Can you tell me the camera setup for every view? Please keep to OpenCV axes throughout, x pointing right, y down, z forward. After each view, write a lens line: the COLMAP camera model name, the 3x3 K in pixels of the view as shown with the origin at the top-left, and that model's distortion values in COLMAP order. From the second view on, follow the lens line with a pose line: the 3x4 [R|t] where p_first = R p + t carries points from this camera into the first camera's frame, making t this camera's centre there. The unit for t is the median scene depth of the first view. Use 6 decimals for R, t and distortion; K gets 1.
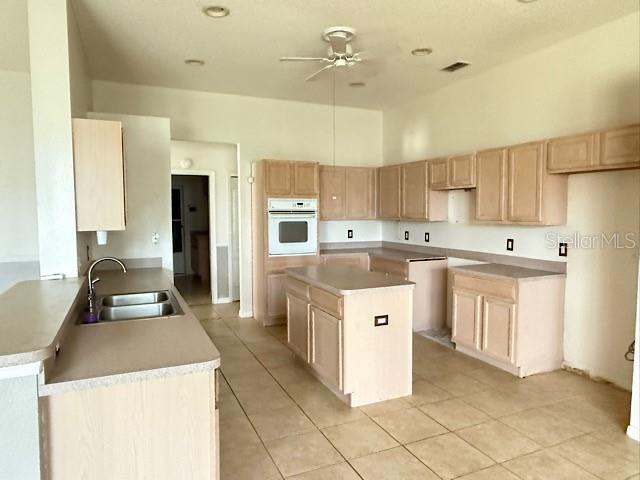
lens RADIAL K [[424.4, 0, 319.2], [0, 424.4, 238.9], [0, 0, 1]] dist [-0.002341, -0.000514]
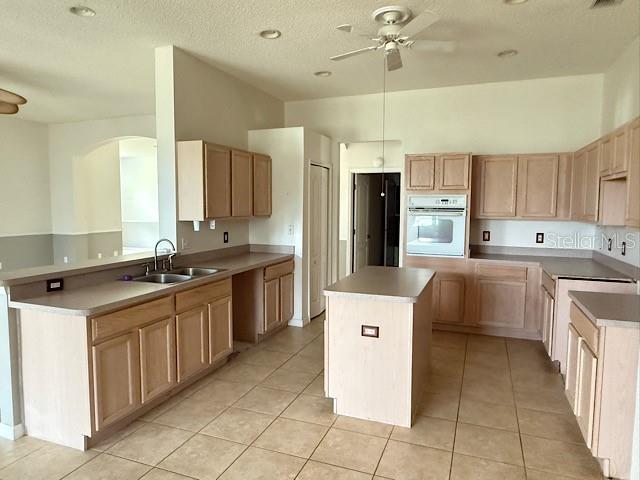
lens RADIAL K [[424.4, 0, 320.6], [0, 424.4, 239.3], [0, 0, 1]] dist [-0.002341, -0.000514]
pose [[0.705034, 0.064366, -0.706246, 0.440236], [-0.055559, 0.997825, 0.035476, -0.017880], [0.706994, 0.014226, 0.707077, 0.182120]]
